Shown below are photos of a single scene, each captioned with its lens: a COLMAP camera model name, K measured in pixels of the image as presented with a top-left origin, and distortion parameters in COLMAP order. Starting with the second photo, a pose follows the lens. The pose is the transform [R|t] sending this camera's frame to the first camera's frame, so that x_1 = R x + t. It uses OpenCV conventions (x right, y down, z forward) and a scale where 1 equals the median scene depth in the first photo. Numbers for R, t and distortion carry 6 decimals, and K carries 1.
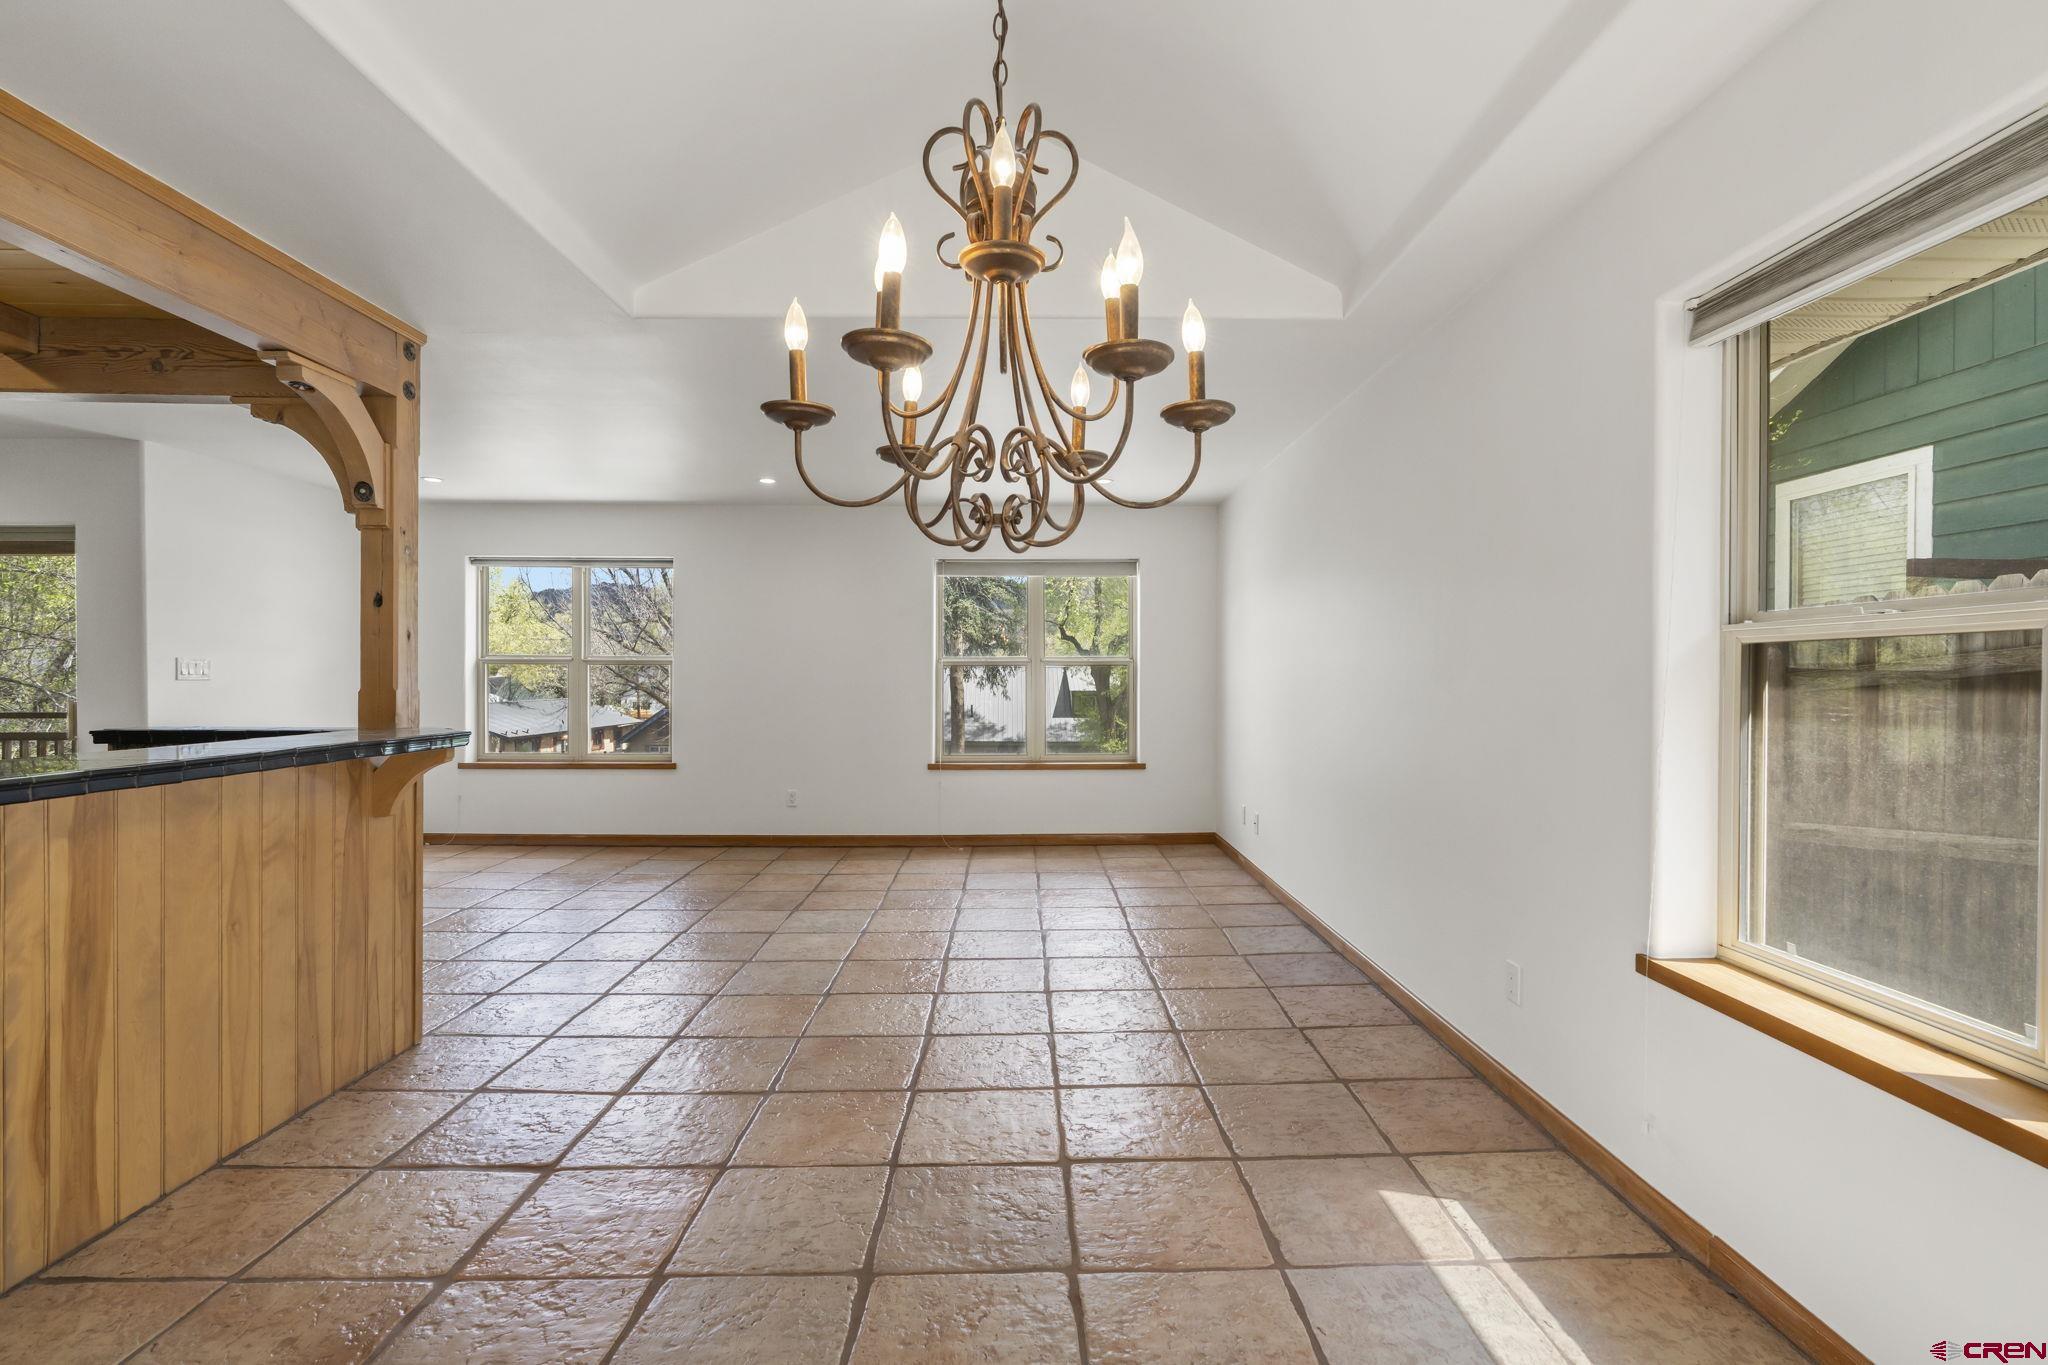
lens RADIAL K [[957.3, 0, 1036.7], [0, 957.3, 685.8], [0, 0, 1]] dist [-0.000660, 0.000091]
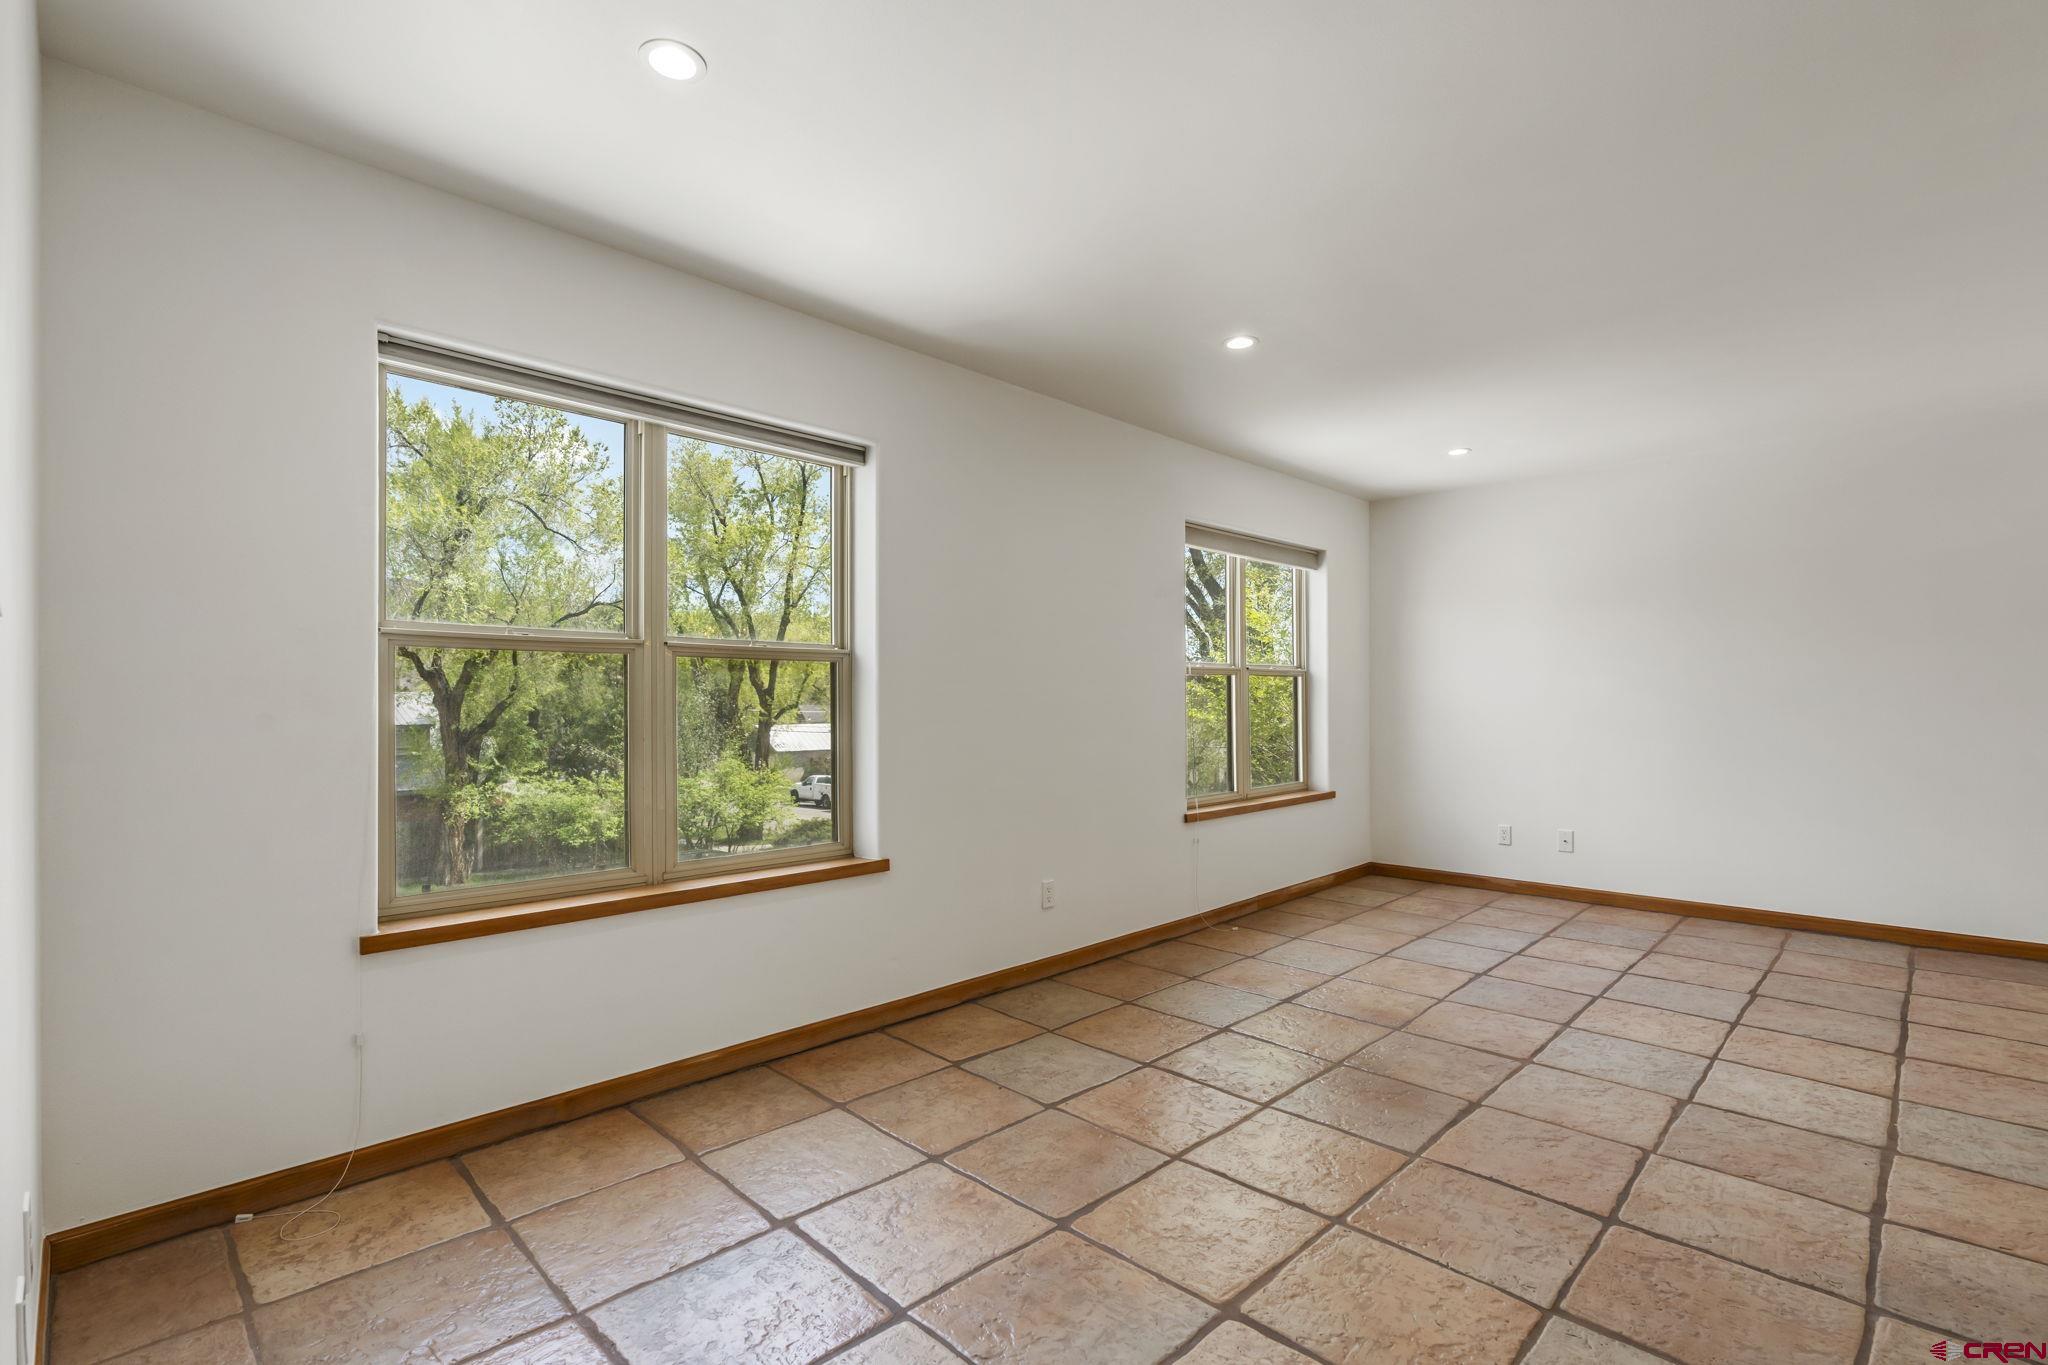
lens RADIAL K [[957.3, 0, 1036.7], [0, 957.3, 685.8], [0, 0, 1]] dist [-0.000660, 0.000091]
pose [[0.704561, 0.006844, 0.709610, -1.473099], [0.014050, 0.999623, -0.023591, 0.007954], [-0.709504, 0.026591, 0.704199, 1.272962]]
